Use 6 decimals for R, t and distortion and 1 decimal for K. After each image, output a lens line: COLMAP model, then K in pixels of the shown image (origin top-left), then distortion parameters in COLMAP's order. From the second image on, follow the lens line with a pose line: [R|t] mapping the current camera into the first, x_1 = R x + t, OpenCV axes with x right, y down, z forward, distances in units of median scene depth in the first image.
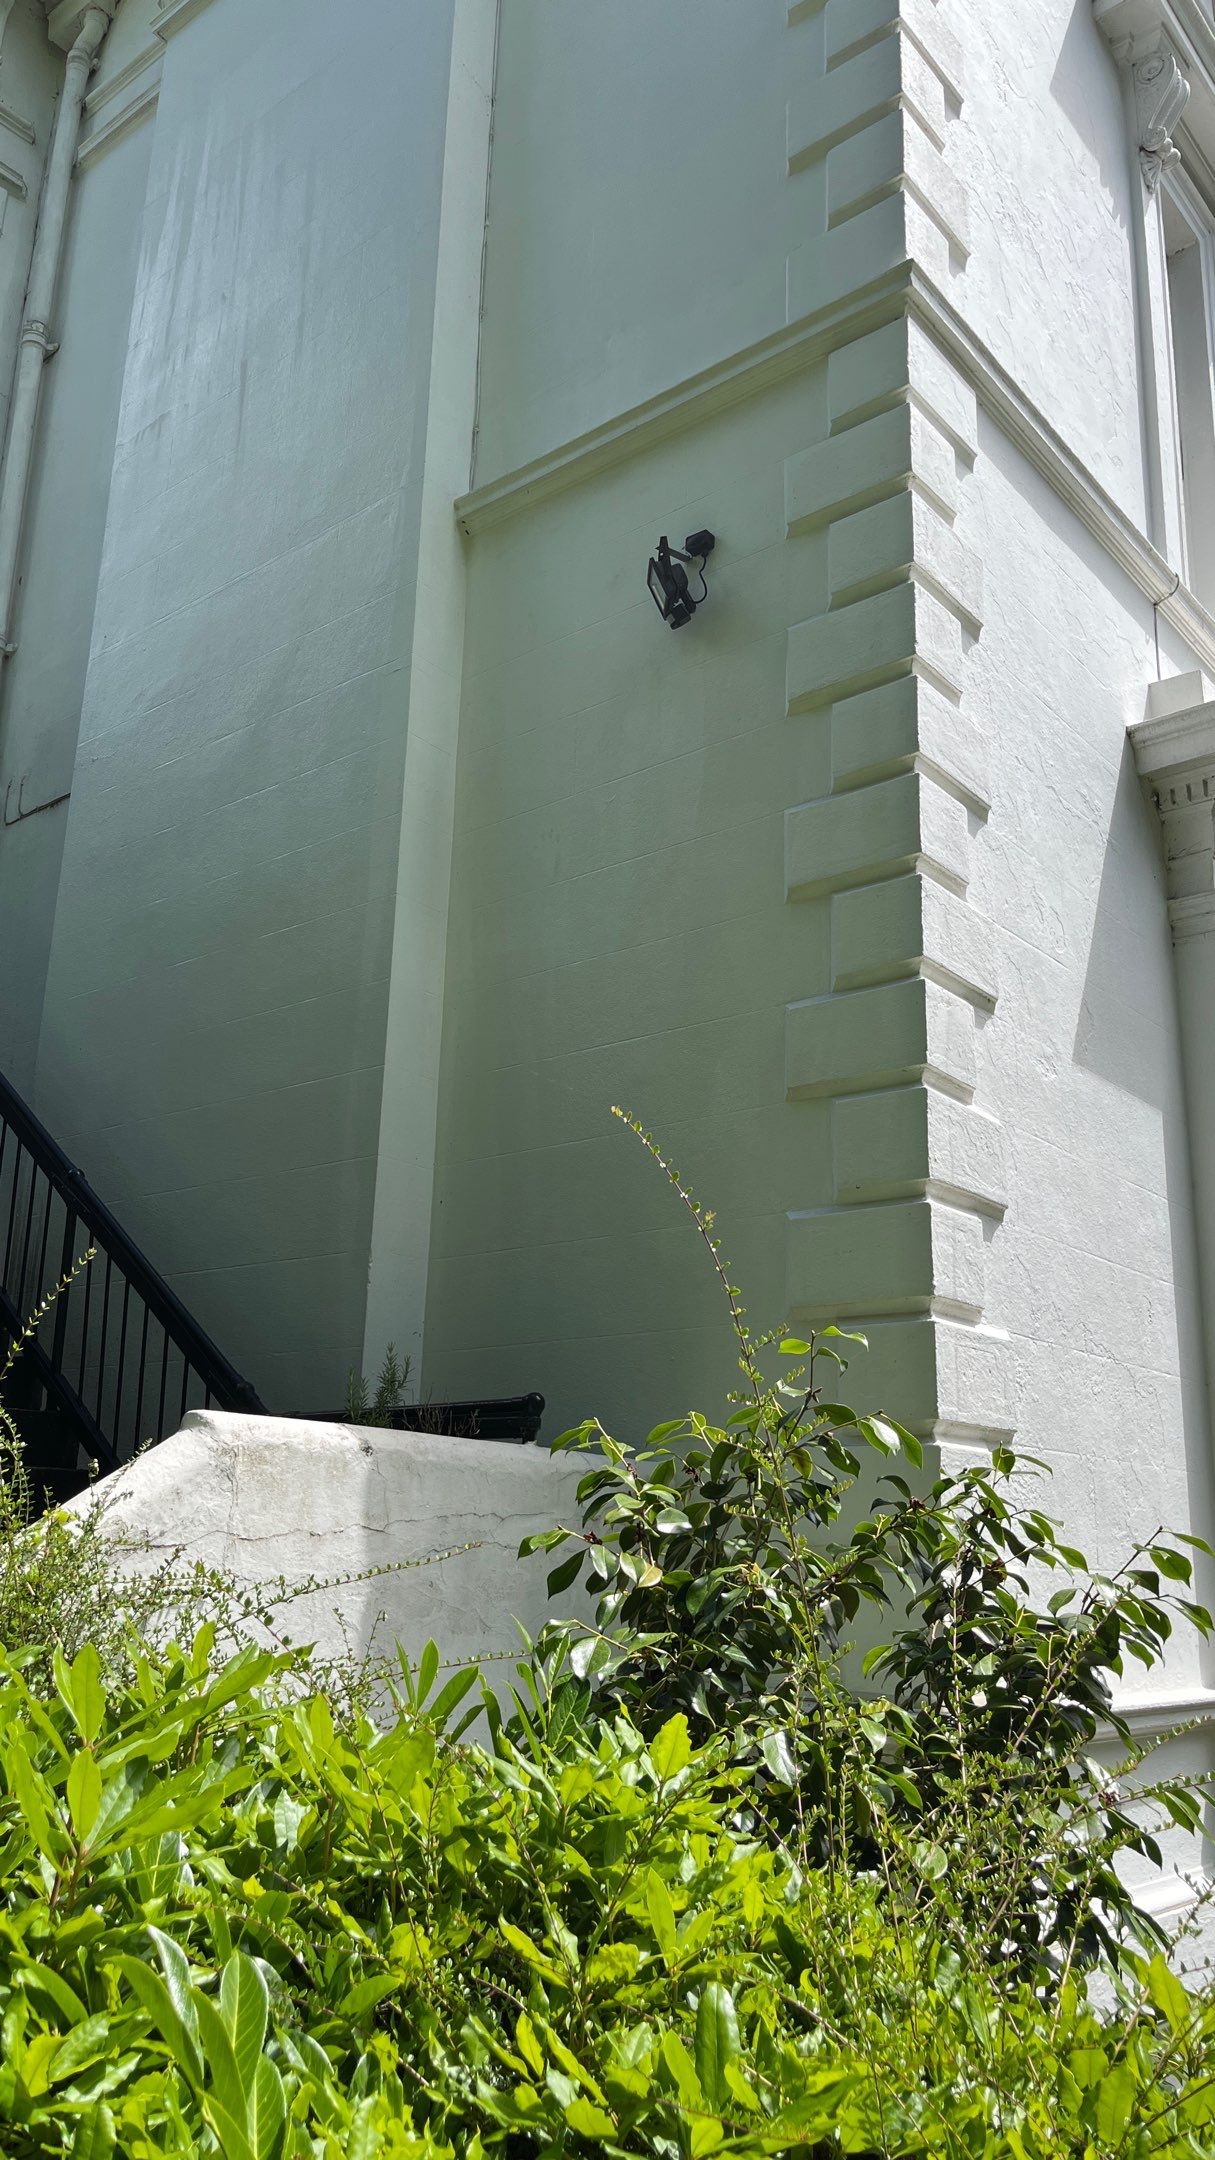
lens RADIAL K [[1639.1, 0, 603.8], [0, 1639.1, 1084.1], [0, 0, 1]] dist [0.054119, -0.071681]
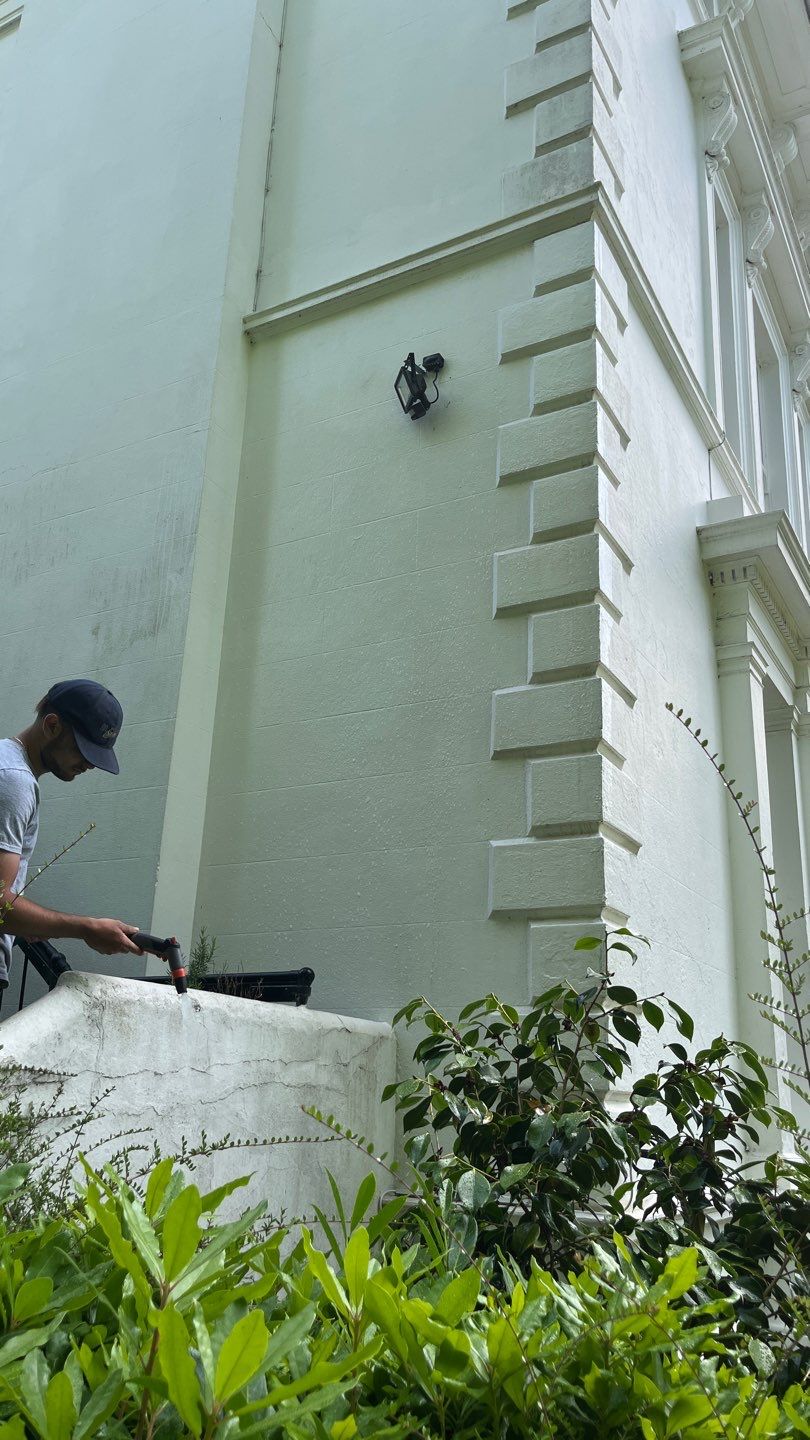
lens RADIAL K [[1090.2, 0, 398.8], [0, 1090.2, 729.8], [0, 0, 1]] dist [0.063093, -0.074145]
pose [[0.984500, 0.070423, 0.160628, -0.106494], [-0.064625, 0.997065, -0.041049, 0.025384], [-0.163047, 0.030032, 0.986161, 0.101256]]
